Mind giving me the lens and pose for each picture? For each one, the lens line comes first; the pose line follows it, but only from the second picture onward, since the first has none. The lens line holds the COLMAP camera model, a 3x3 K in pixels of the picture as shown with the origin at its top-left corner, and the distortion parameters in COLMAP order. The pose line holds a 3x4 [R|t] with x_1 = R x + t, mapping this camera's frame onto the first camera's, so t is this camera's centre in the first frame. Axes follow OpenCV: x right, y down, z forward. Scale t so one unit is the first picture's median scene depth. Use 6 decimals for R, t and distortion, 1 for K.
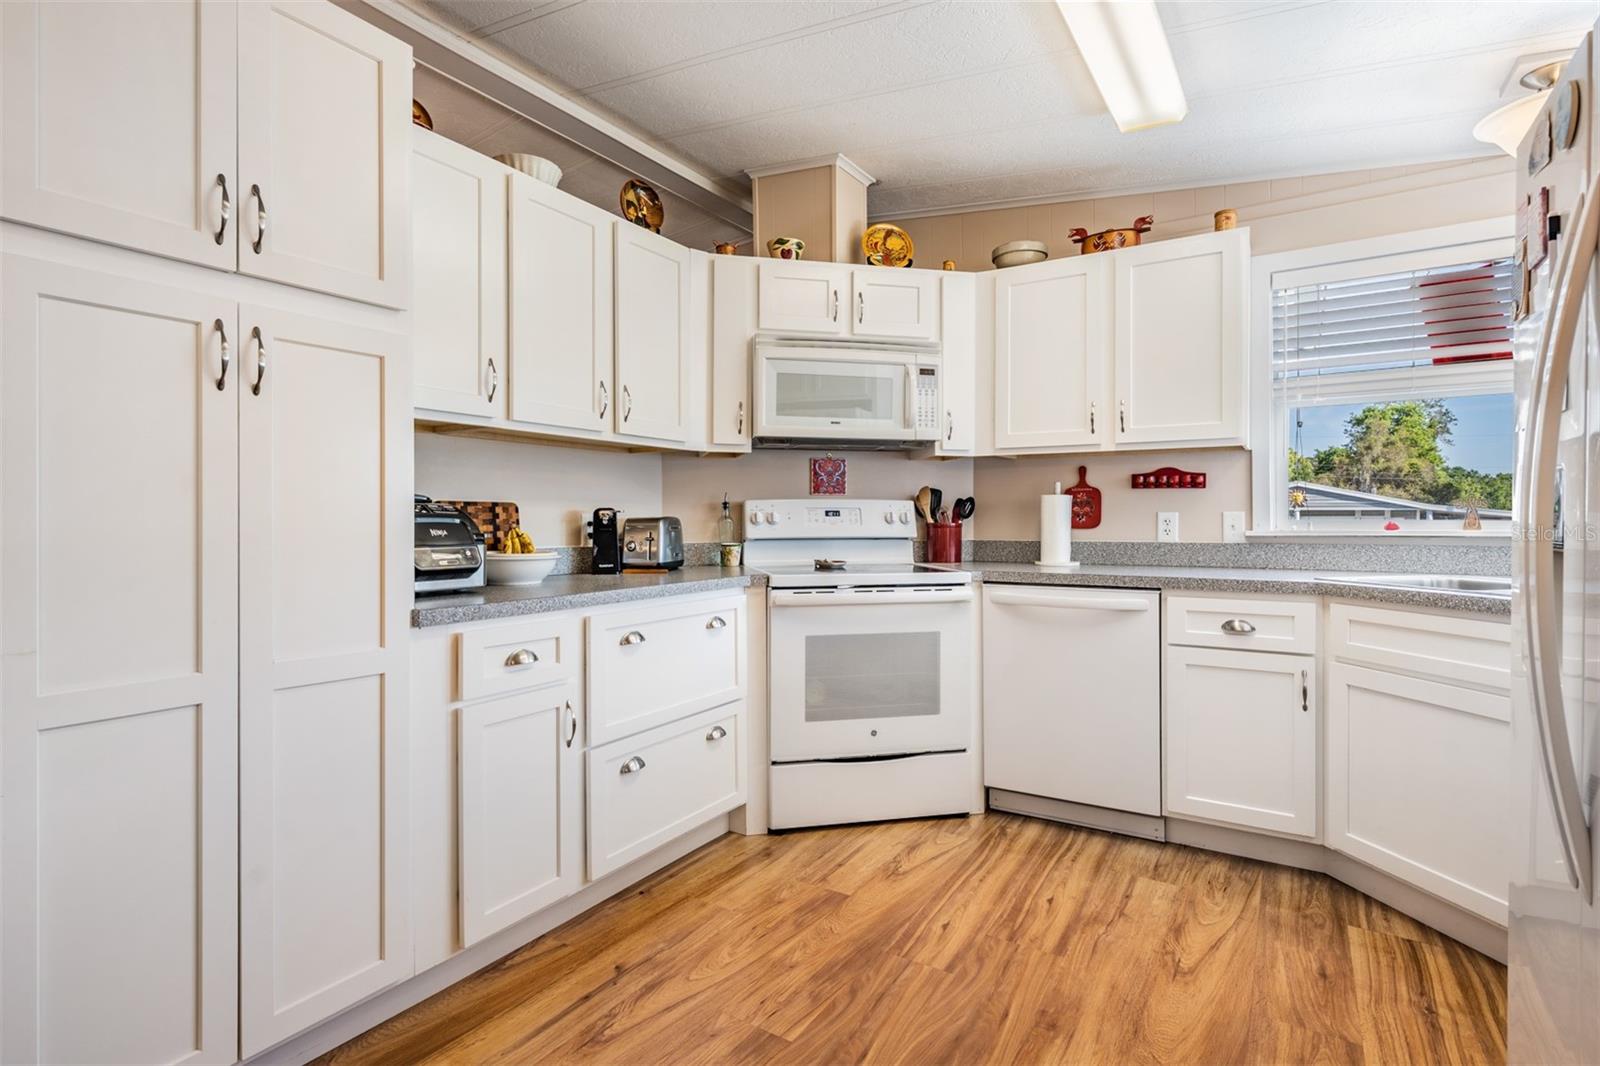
lens RADIAL K [[780.6, 0, 790.6], [0, 780.6, 521.3], [0, 0, 1]] dist [0.001521, -0.001133]
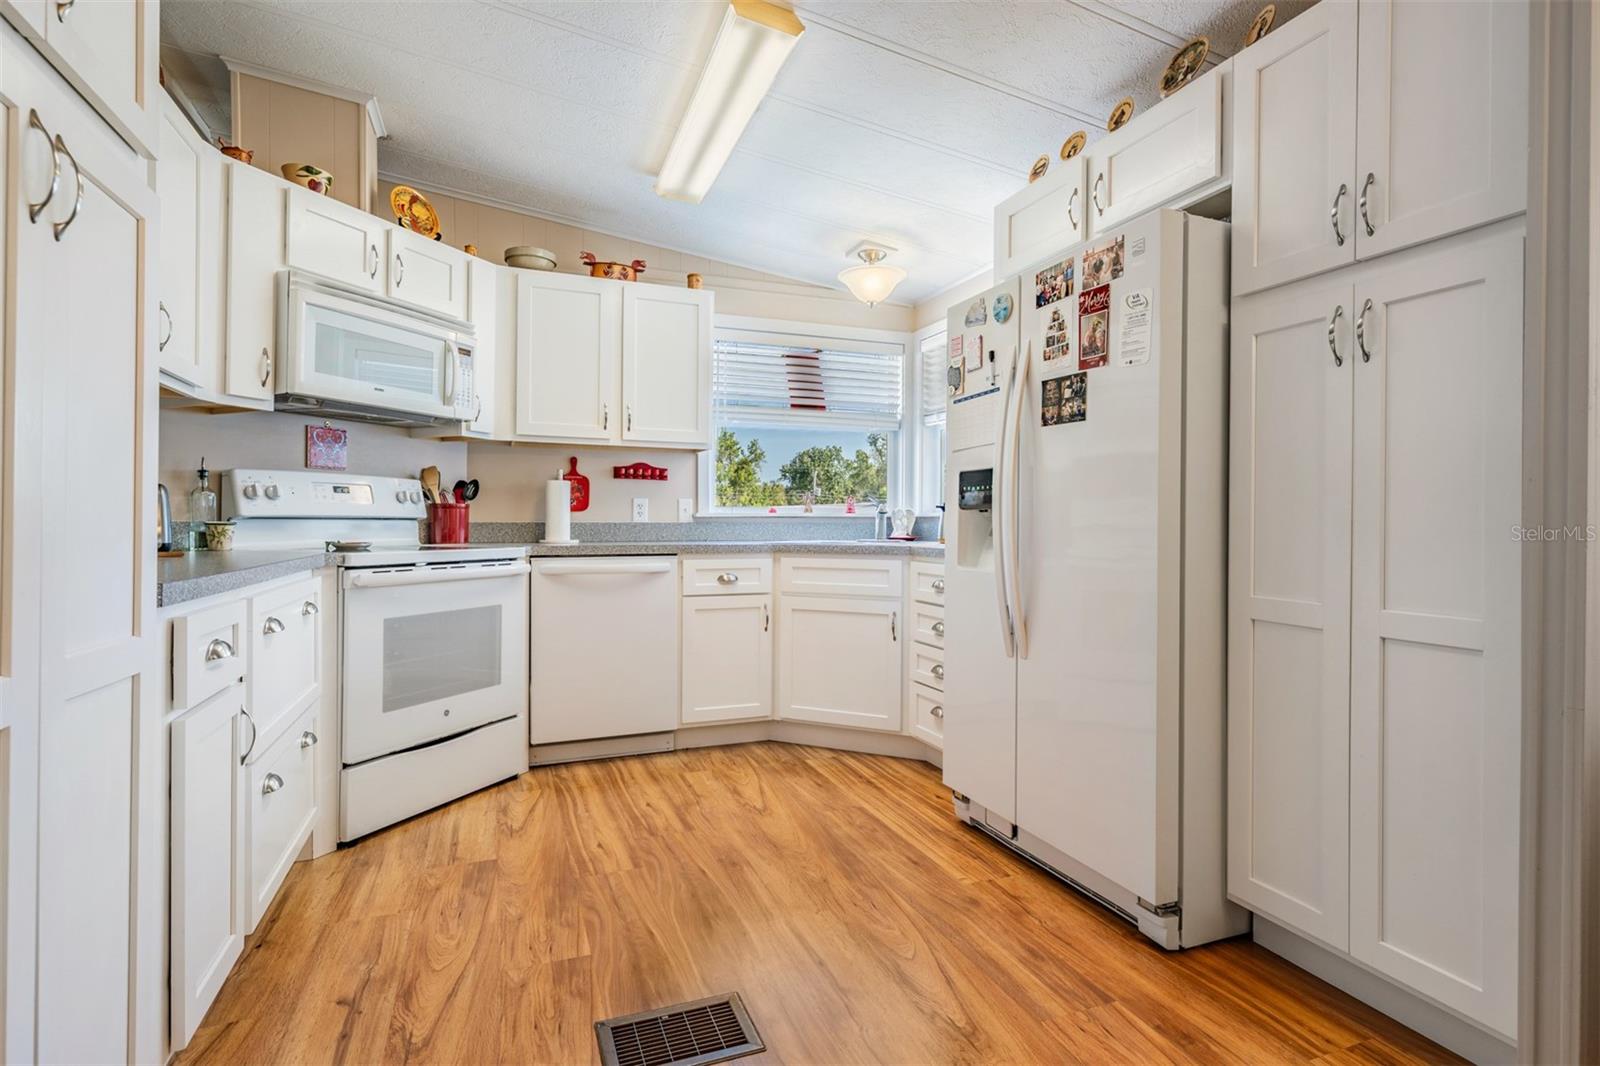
lens RADIAL K [[780.6, 0, 795.2], [0, 780.6, 520.6], [0, 0, 1]] dist [0.001521, -0.001133]
pose [[0.589800, 0.006974, 0.807519, -0.436026], [-0.002000, 0.999972, -0.007175, 0.037188], [-0.807547, 0.002616, 0.589798, 0.069749]]
